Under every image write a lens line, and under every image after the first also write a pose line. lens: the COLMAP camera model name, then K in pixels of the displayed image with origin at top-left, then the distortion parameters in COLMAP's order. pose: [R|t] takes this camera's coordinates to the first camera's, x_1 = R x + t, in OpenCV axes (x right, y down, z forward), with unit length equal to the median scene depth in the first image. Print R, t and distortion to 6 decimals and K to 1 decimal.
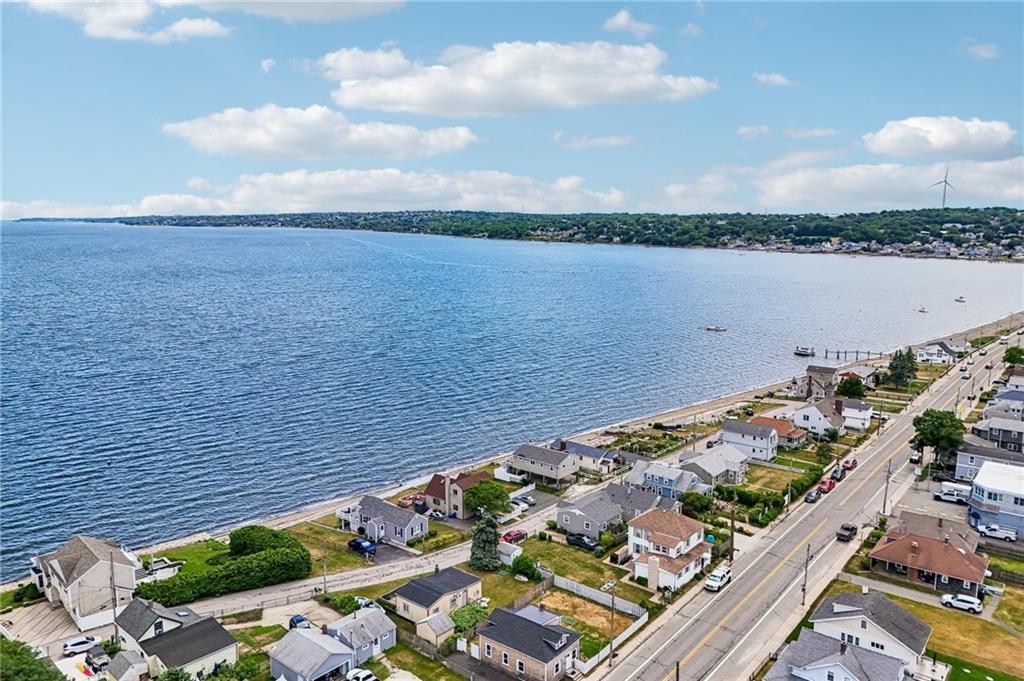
lens RADIAL K [[756.1, 0, 510.5], [0, 756.1, 347.9], [0, 0, 1]] dist [0.062304, -0.055207]
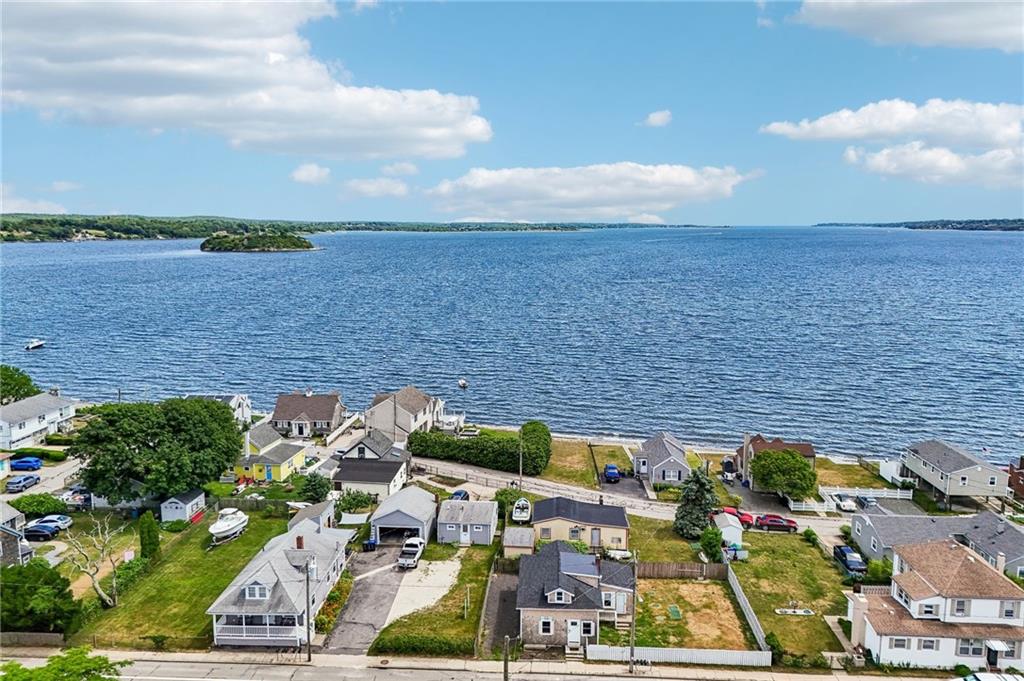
lens RADIAL K [[756.1, 0, 511.7], [0, 756.1, 337.4], [0, 0, 1]] dist [0.062304, -0.055207]
pose [[0.582303, 0.127038, -0.802985, 0.469642], [-0.145033, 0.988104, 0.051151, 0.078555], [0.799931, 0.086673, 0.593800, 0.383121]]
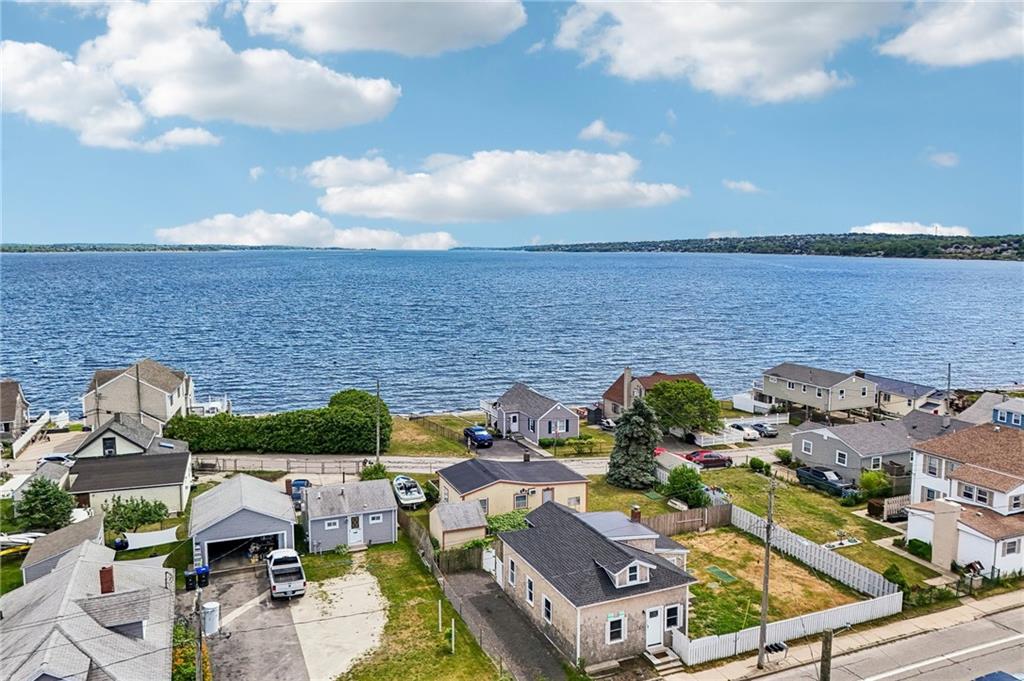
lens RADIAL K [[756.1, 0, 511.0], [0, 756.1, 339.5], [0, 0, 1]] dist [0.062304, -0.055207]
pose [[0.881527, 0.060001, -0.468305, 0.159742], [-0.084478, 0.995930, -0.031418, 0.205601], [0.464514, 0.067257, 0.883008, 0.429845]]
